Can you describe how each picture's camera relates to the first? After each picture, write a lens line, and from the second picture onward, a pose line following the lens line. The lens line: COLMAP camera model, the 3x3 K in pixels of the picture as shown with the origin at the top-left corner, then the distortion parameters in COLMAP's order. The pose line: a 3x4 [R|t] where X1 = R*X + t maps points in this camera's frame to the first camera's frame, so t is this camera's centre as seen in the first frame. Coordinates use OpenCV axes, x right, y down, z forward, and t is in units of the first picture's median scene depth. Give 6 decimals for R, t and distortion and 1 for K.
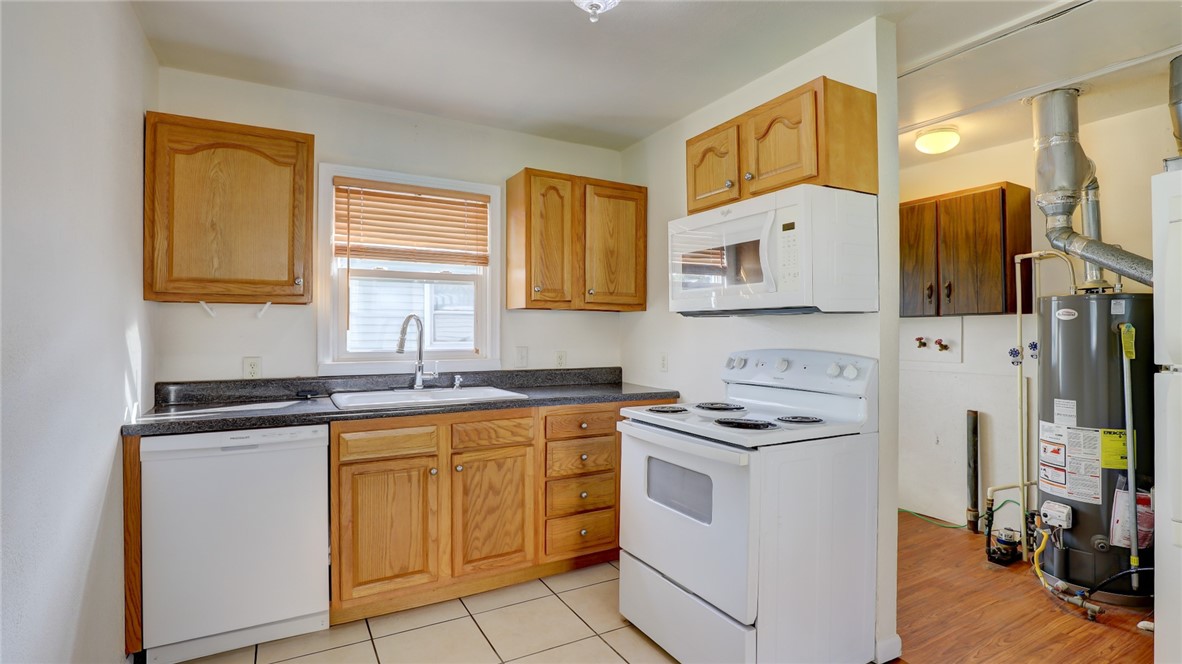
lens RADIAL K [[553.8, 0, 591.7], [0, 553.8, 322.6], [0, 0, 1]] dist [-0.017730, 0.000429]
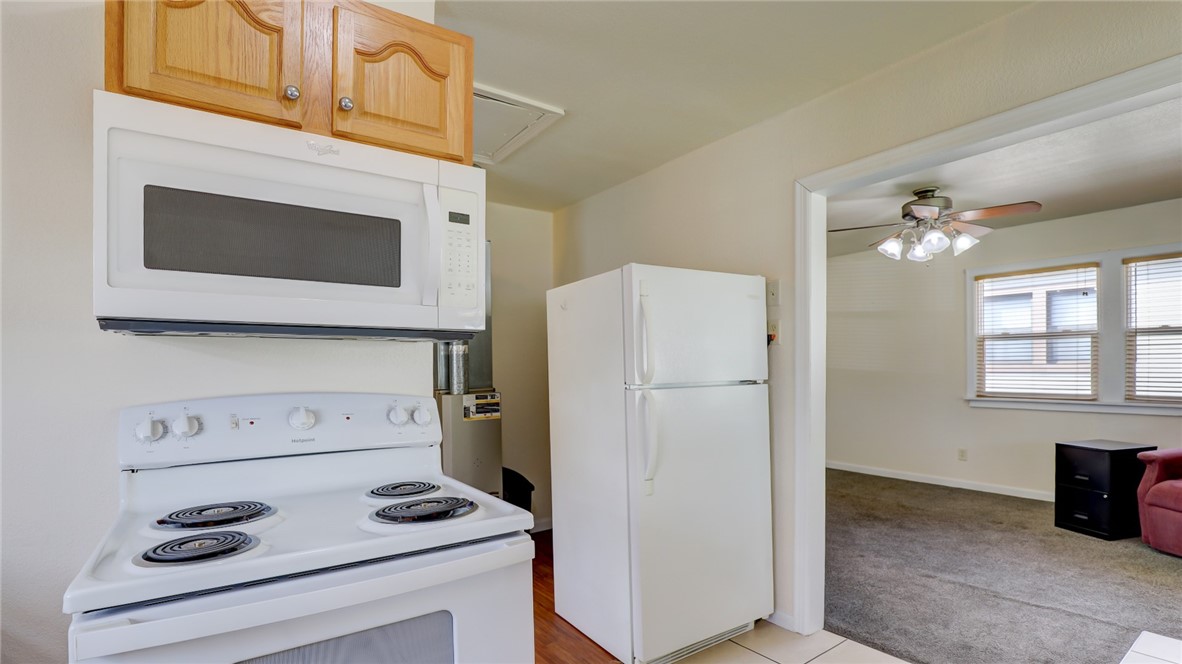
lens RADIAL K [[571.1, 0, 597.4], [0, 571.1, 375.5], [0, 0, 1]] dist [-0.003831, 0.000077]
pose [[-0.119361, -0.016495, 0.992714, -0.287412], [-0.010210, 0.999830, 0.015385, 0.012383], [-0.992798, -0.008300, -0.119509, 0.646826]]
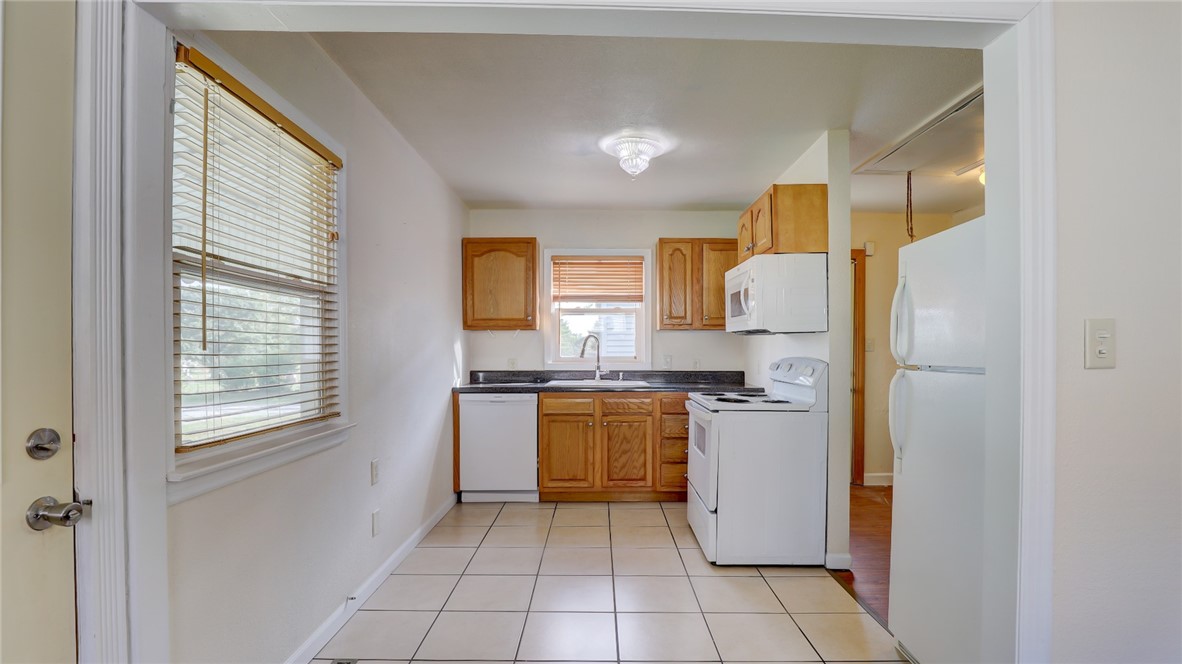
lens RADIAL K [[540.7, 0, 591.0], [0, 540.7, 346.8], [0, 0, 1]] dist [-0.001988, 0.000030]
pose [[0.863979, 0.001747, -0.503524, 0.533854], [0.006581, 0.999869, 0.014761, -0.002909], [0.503484, -0.016067, 0.863855, -0.445280]]
